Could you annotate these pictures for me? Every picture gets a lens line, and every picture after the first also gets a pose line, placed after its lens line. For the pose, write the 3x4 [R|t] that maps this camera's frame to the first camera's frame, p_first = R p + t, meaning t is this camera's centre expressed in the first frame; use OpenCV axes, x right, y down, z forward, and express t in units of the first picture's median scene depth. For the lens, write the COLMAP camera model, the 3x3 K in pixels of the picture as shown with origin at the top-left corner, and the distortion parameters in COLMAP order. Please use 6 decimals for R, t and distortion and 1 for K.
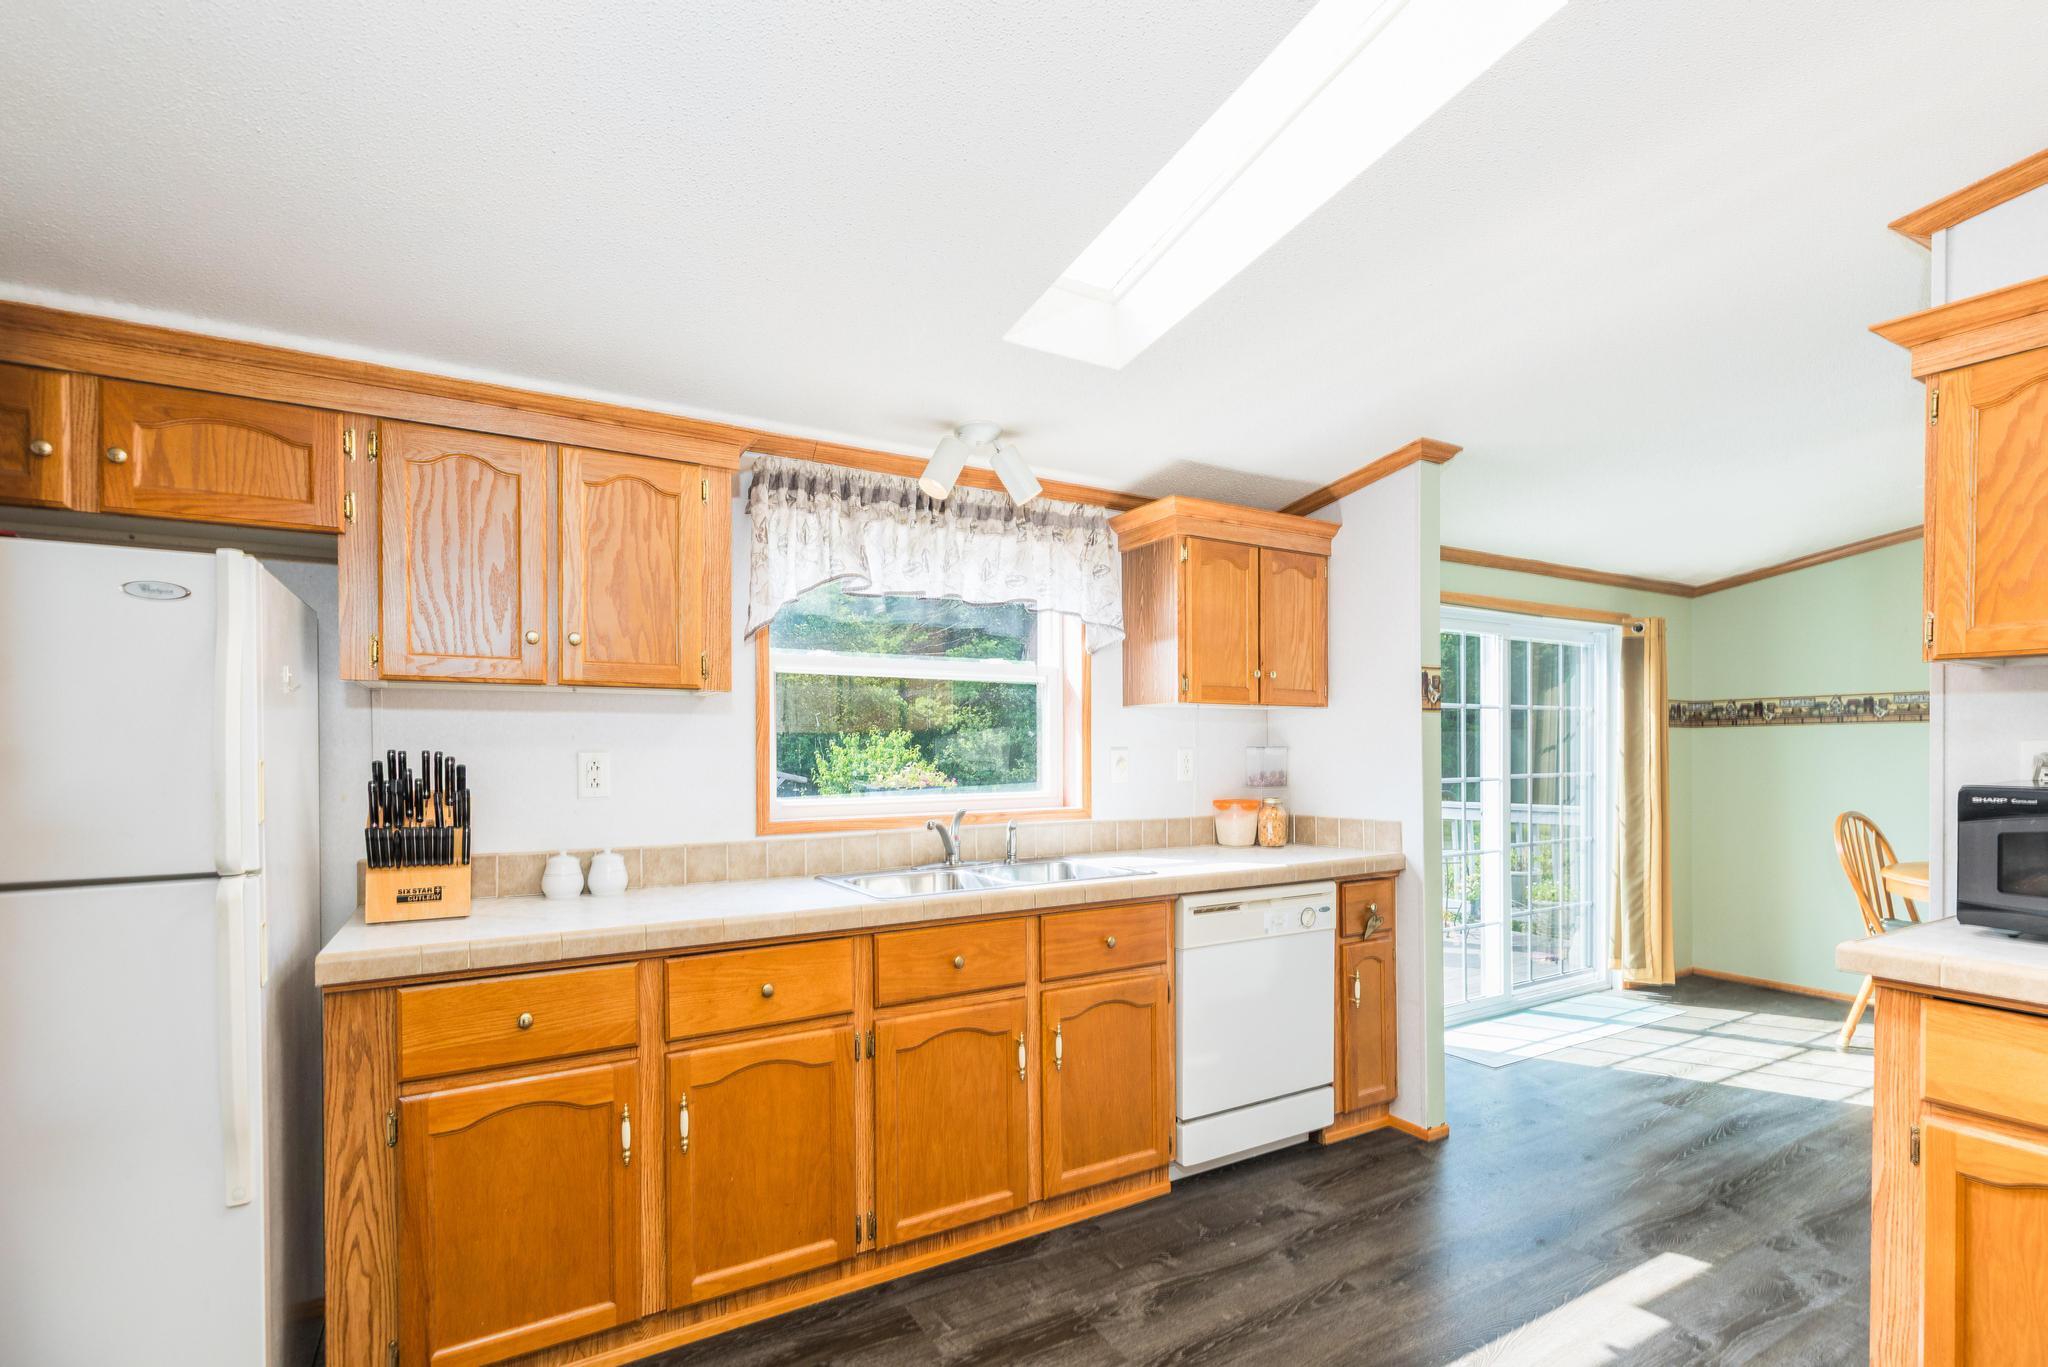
lens RADIAL K [[946.6, 0, 1061.1], [0, 946.6, 759.7], [0, 0, 1]] dist [-0.001234, -0.000490]
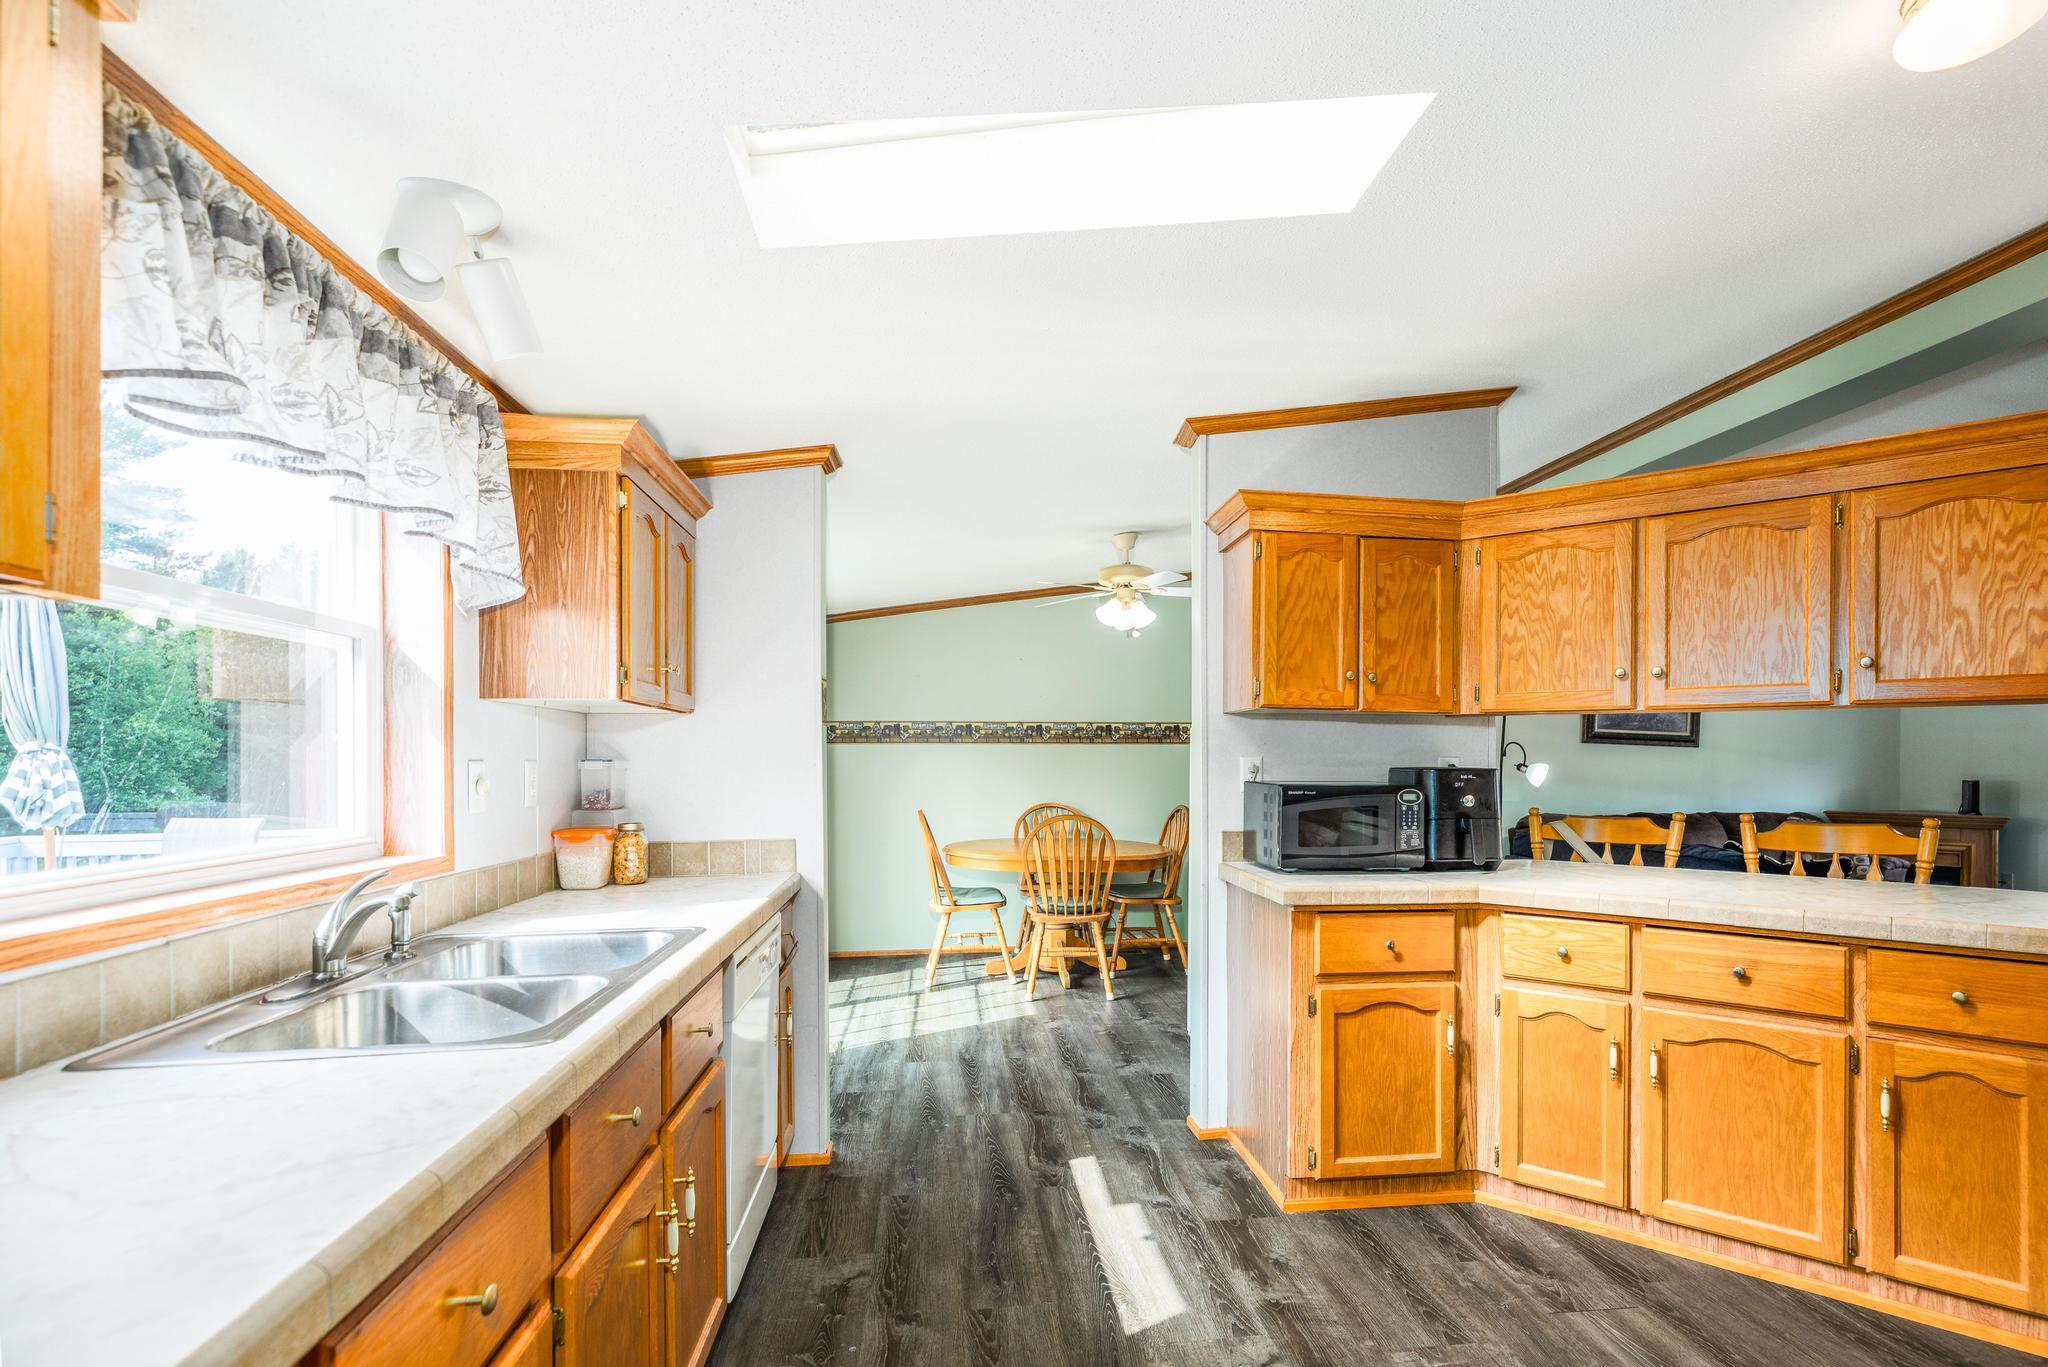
lens RADIAL K [[946.6, 0, 1061.1], [0, 946.6, 759.7], [0, 0, 1]] dist [-0.001234, -0.000490]
pose [[0.408419, 0.003307, 0.912789, -0.428589], [0.008944, 0.999931, -0.007625, -0.003660], [-0.912751, 0.011278, 0.408361, 0.401672]]
